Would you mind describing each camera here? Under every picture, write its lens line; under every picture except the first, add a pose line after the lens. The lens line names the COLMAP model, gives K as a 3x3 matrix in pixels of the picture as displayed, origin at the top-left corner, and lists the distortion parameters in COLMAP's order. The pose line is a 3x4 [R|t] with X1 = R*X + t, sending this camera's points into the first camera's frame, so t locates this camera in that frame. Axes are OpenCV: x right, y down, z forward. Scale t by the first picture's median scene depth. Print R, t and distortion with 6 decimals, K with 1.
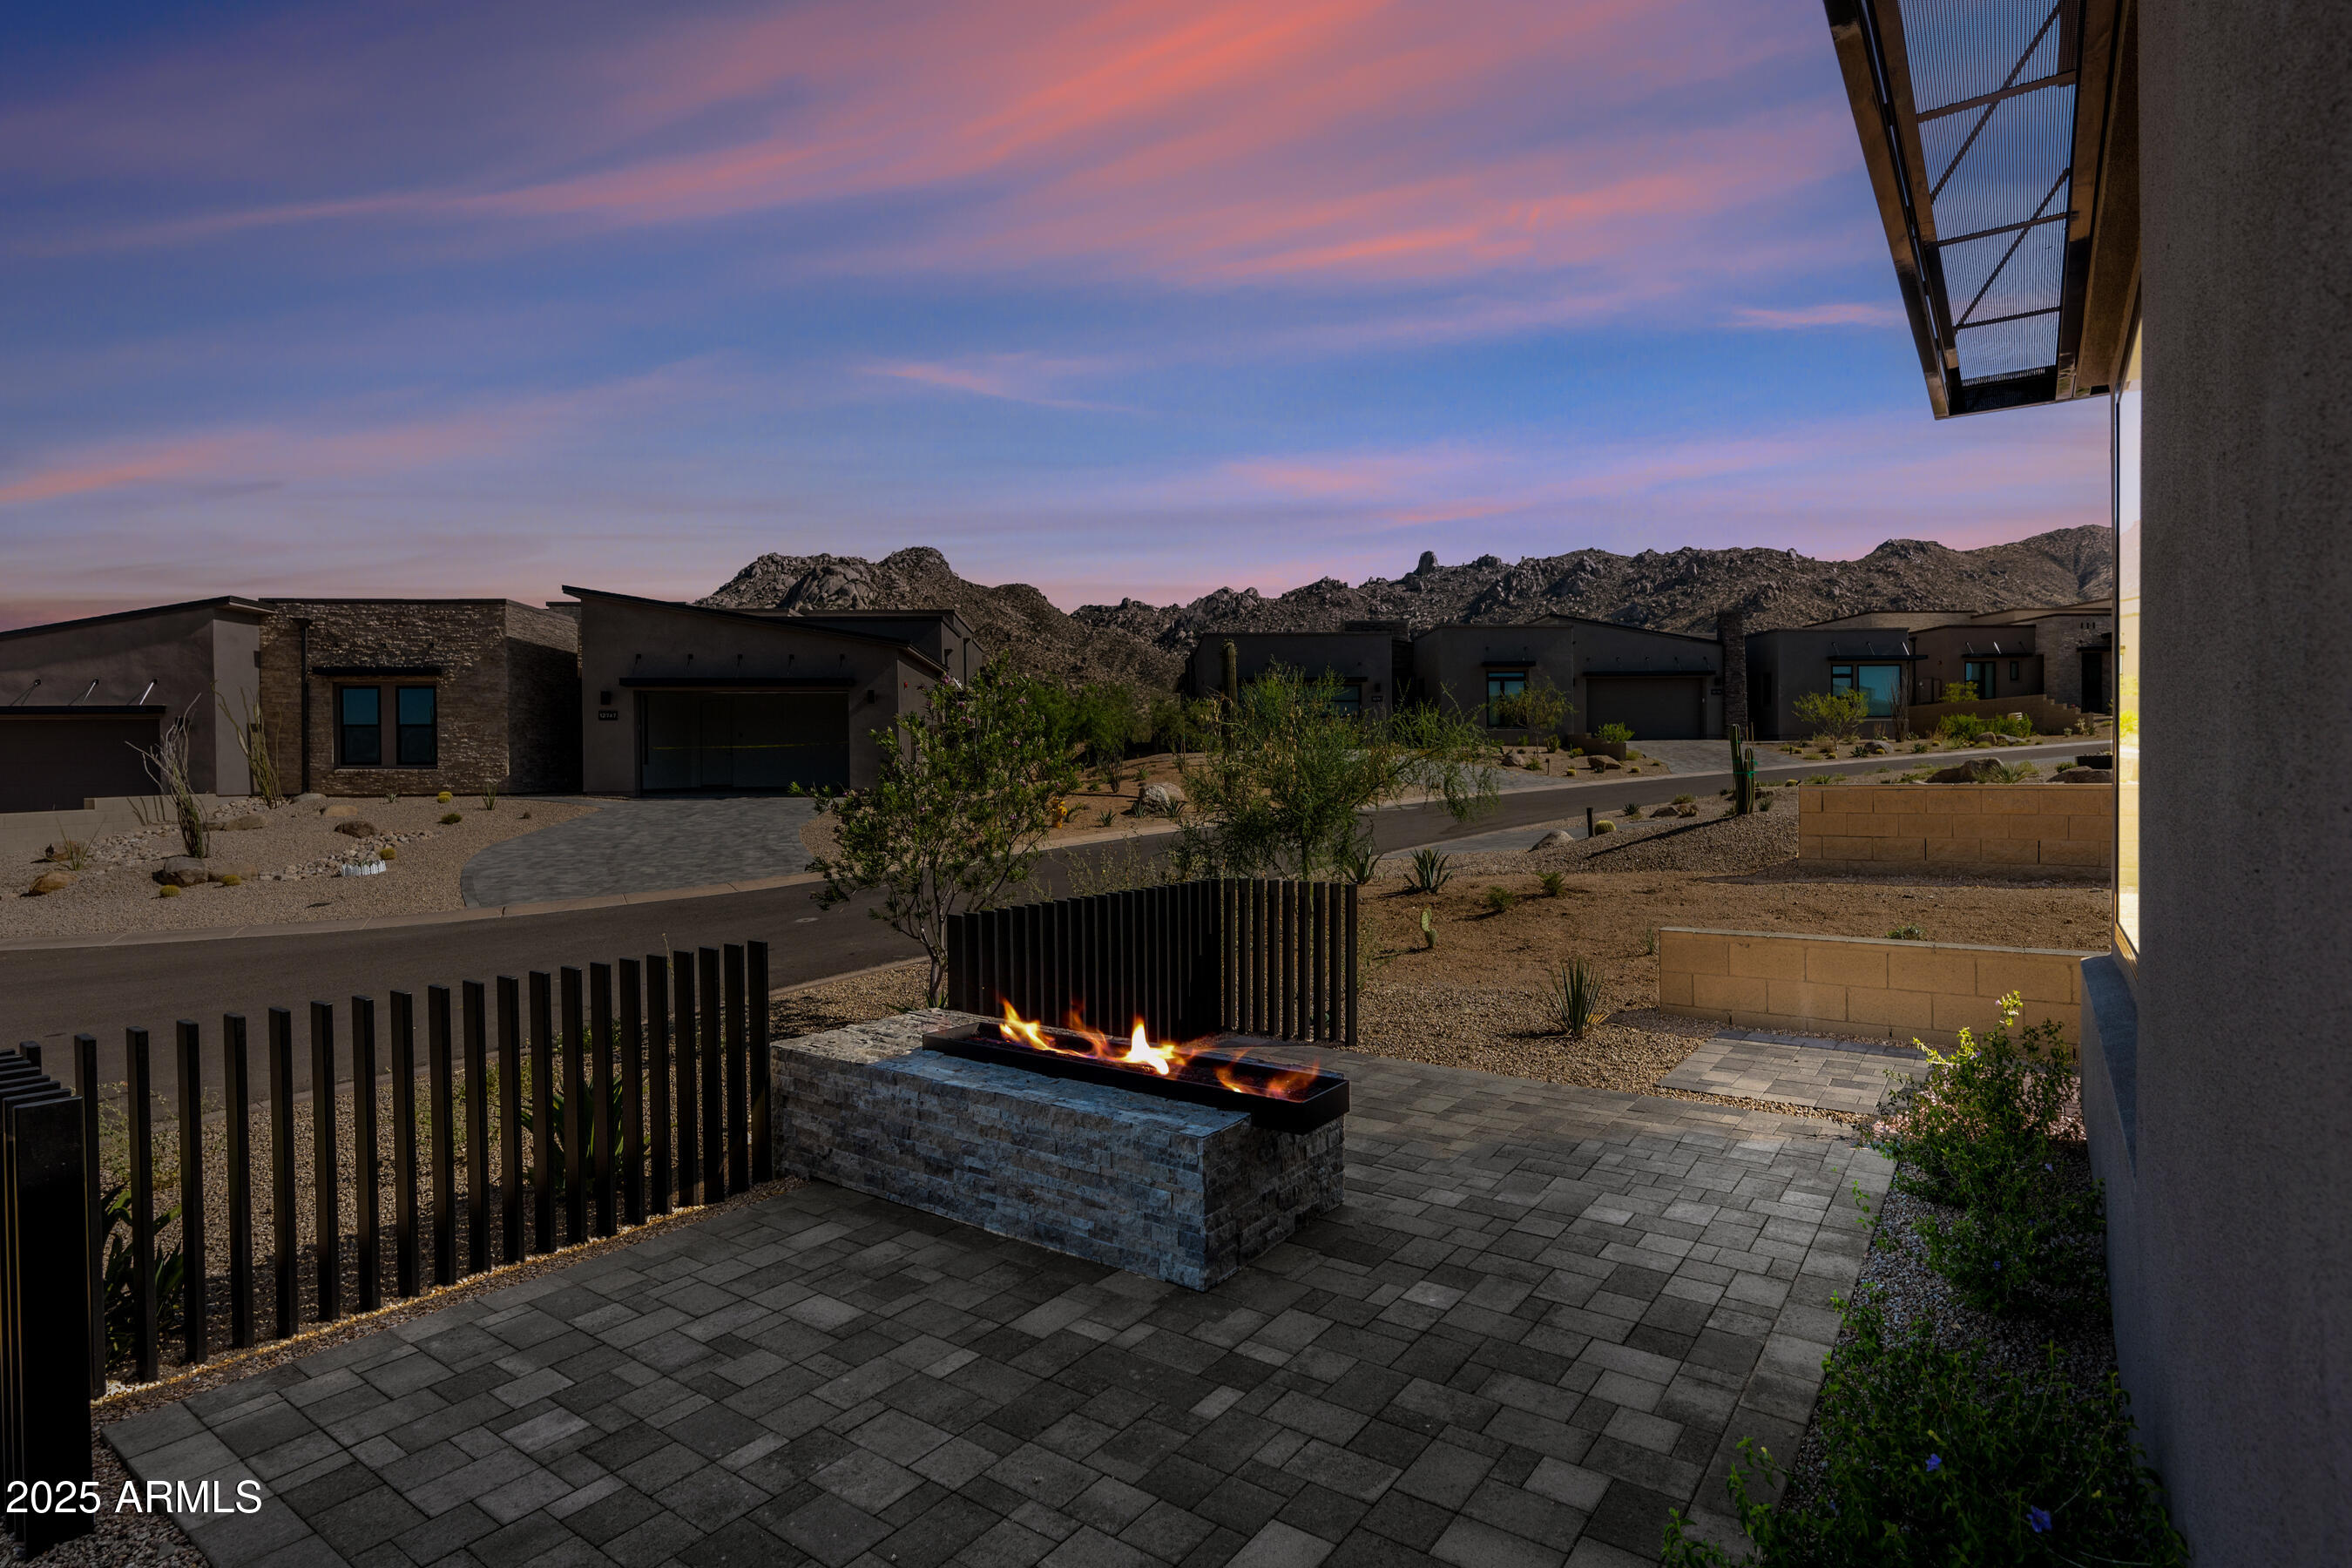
lens RADIAL K [[1193.6, 0, 1174.2], [0, 1193.6, 790.5], [0, 0, 1]] dist [-0.002660, 0.000863]
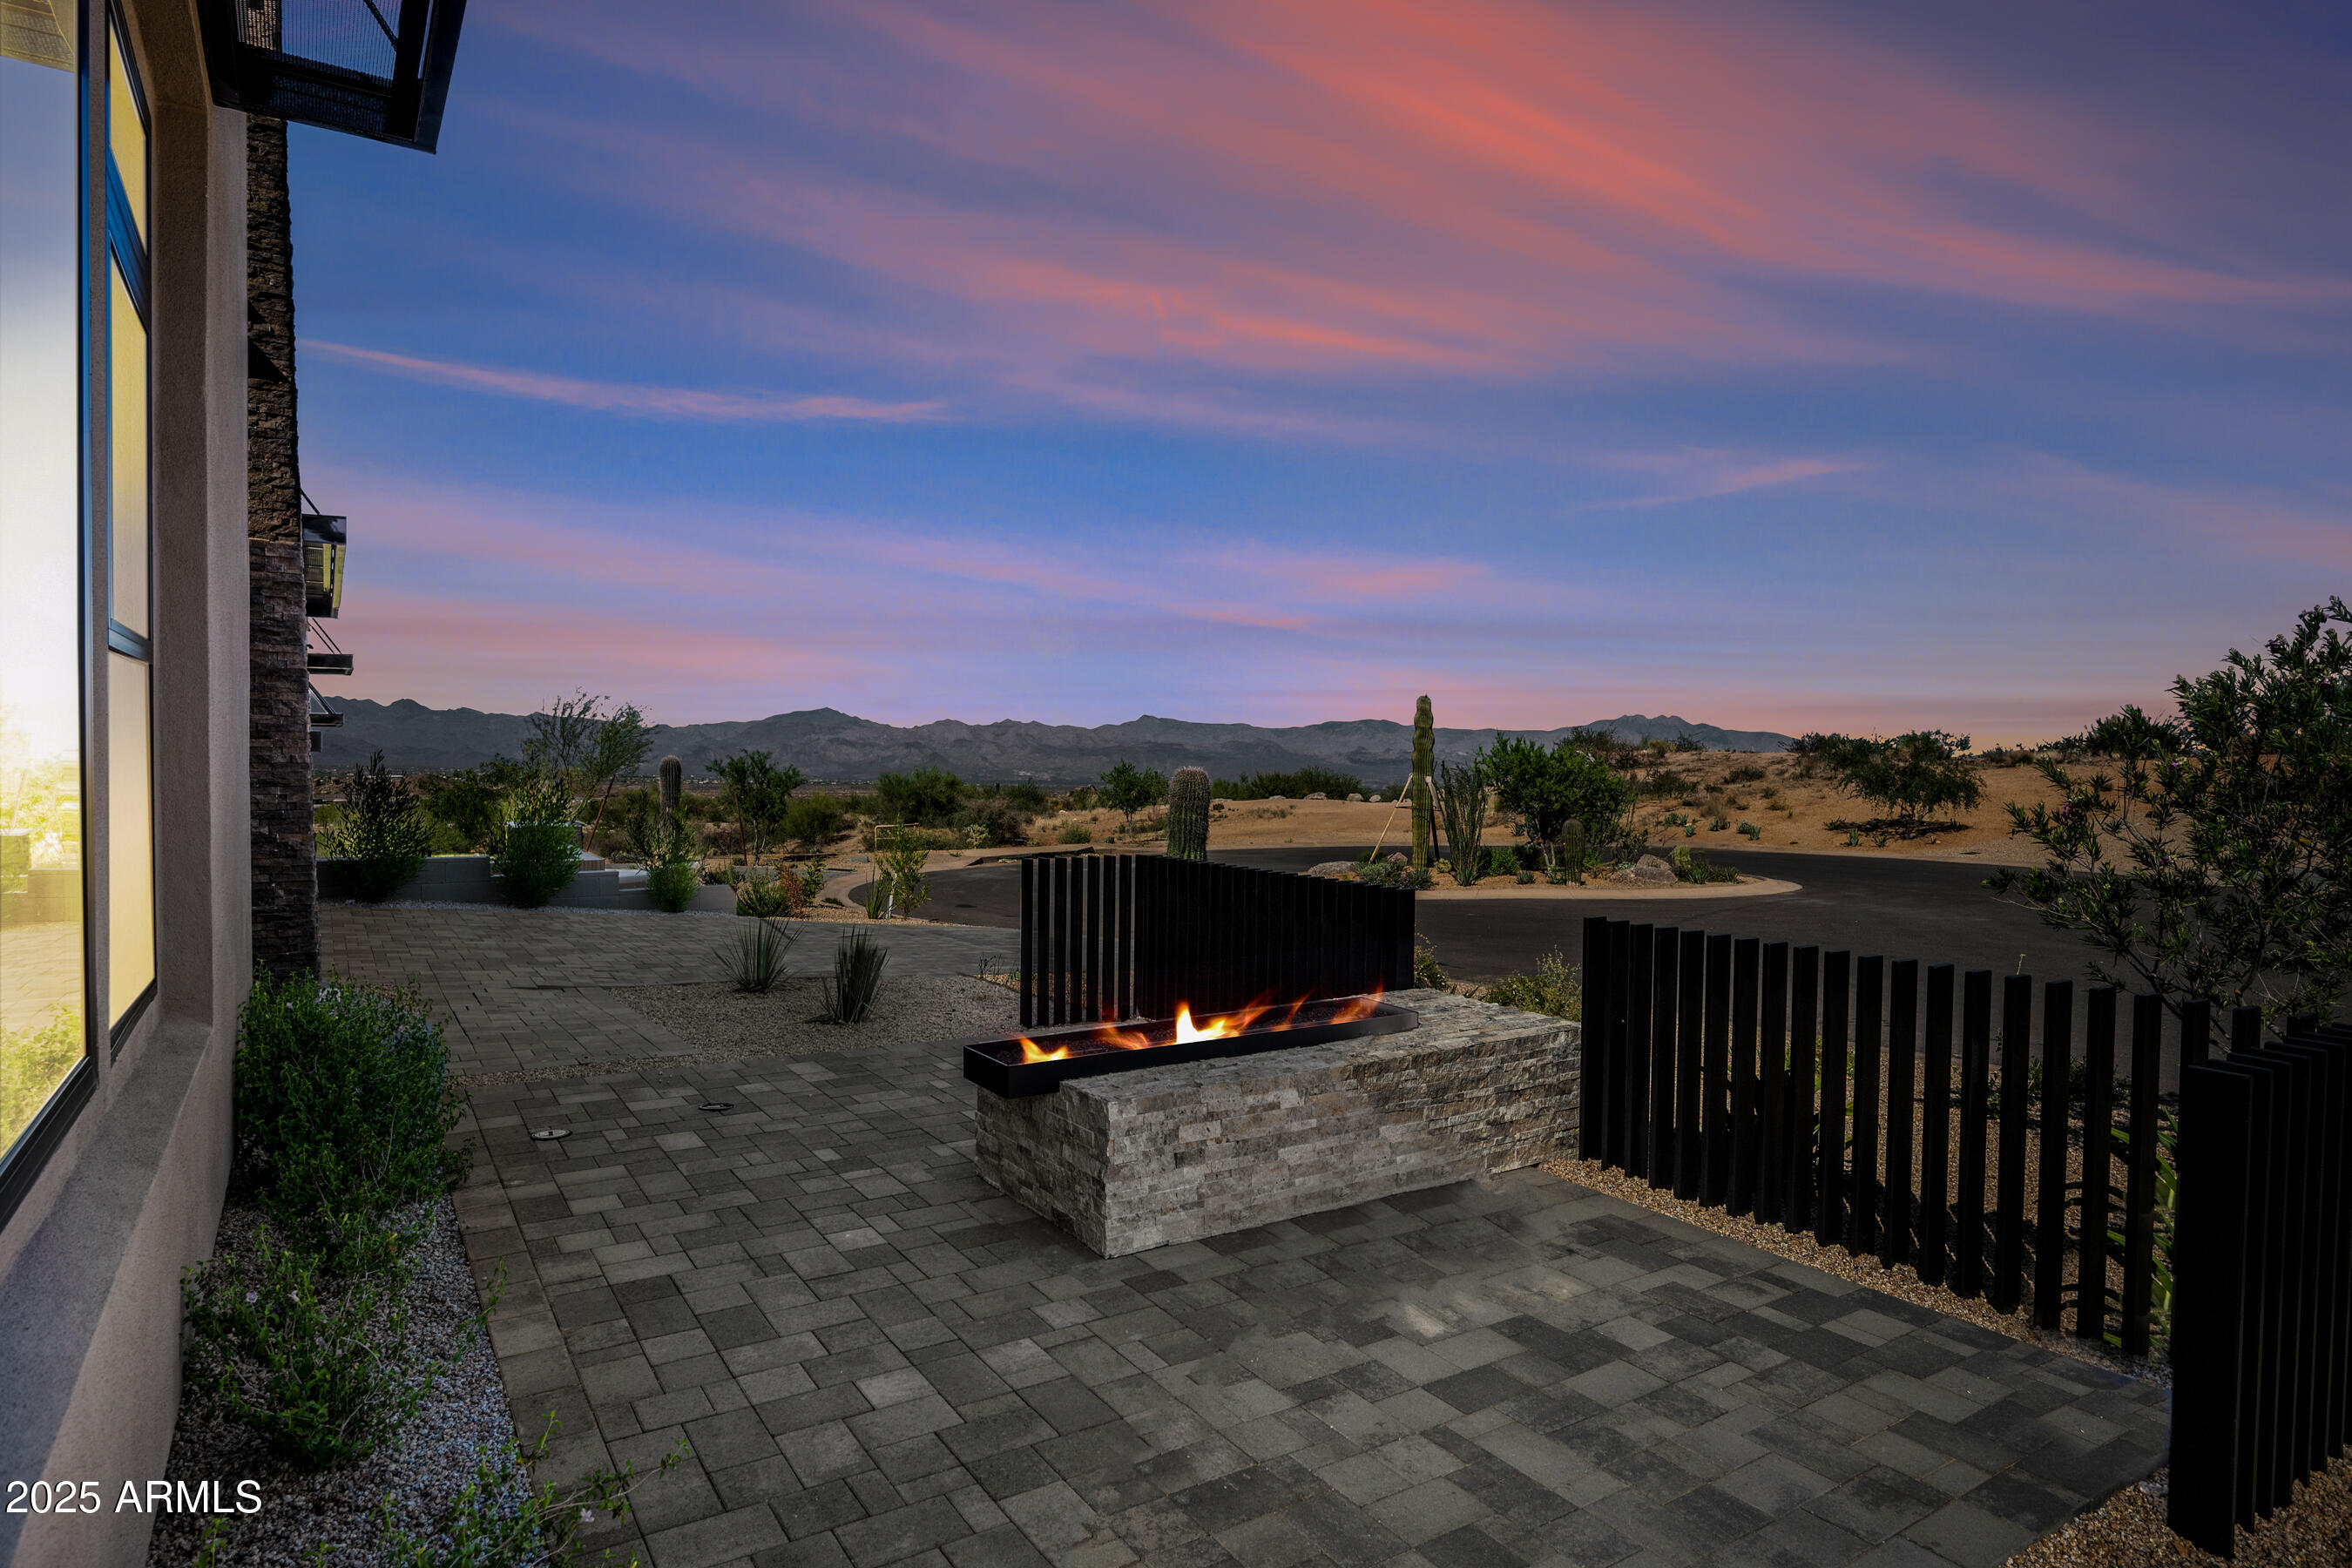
lens RADIAL K [[1331.5, 0, 1175.2], [0, 1331.5, 783.2], [0, 0, 1]] dist [0.001788, -0.001735]
pose [[-0.368625, 0.029430, -0.929112, 1.306096], [-0.022385, 0.998928, 0.040522, -0.025705], [0.929309, 0.035735, -0.367571, 1.854543]]
